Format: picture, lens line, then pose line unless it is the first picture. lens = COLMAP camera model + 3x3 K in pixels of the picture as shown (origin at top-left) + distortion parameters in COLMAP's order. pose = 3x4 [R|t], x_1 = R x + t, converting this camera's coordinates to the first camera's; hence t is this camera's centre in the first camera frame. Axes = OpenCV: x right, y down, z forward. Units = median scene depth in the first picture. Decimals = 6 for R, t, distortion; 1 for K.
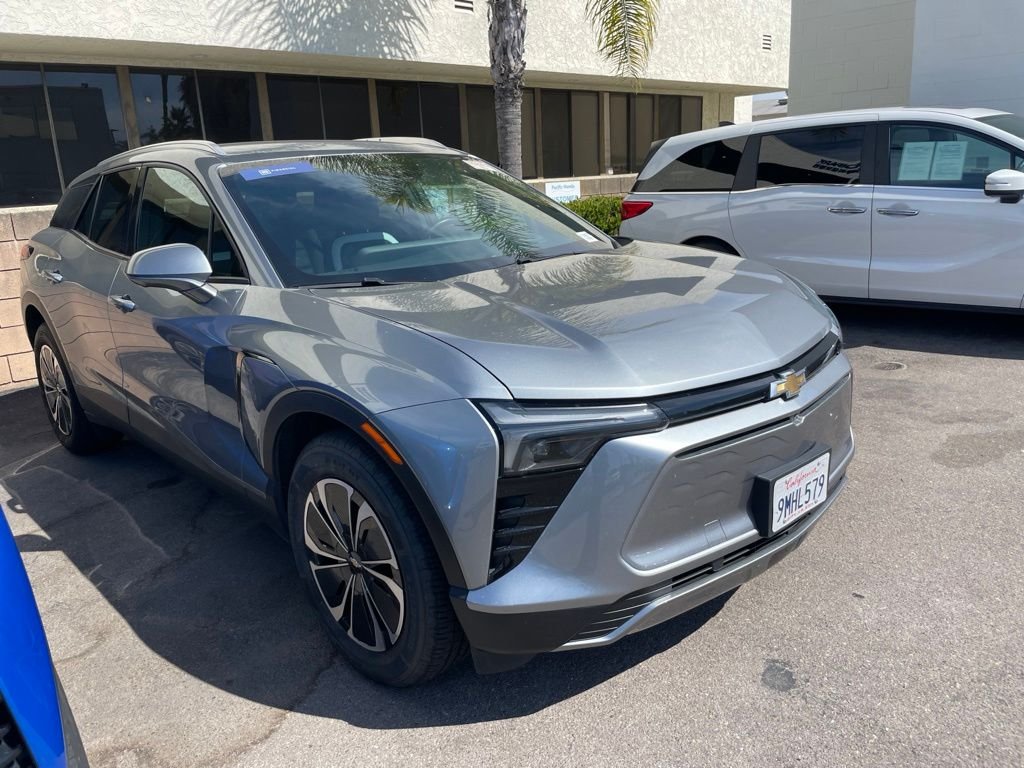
lens RADIAL K [[779.0, 0, 517.0], [0, 779.0, 387.2], [0, 0, 1]] dist [0.078830, -0.110955]
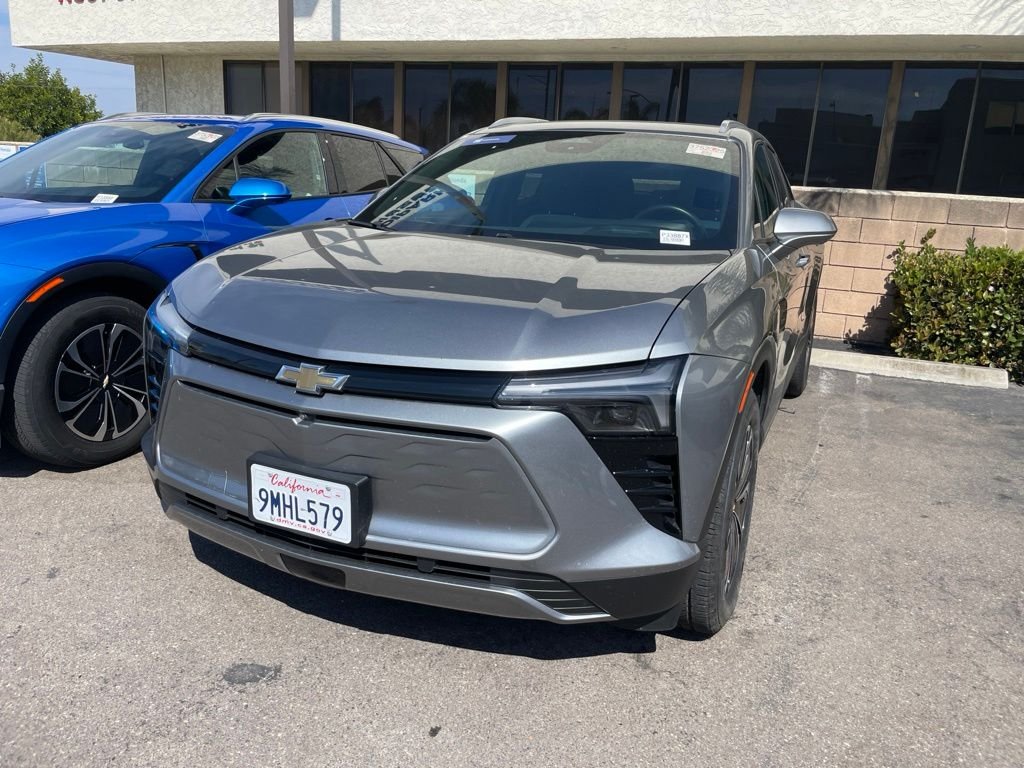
lens RADIAL K [[779.0, 0, 524.7], [0, 779.0, 374.3], [0, 0, 1]] dist [0.078830, -0.110955]
pose [[0.388883, 0.296183, -0.872379, 0.868912], [-0.313847, 0.932865, 0.176813, -0.172975], [0.866181, 0.205034, 0.455732, 0.581012]]
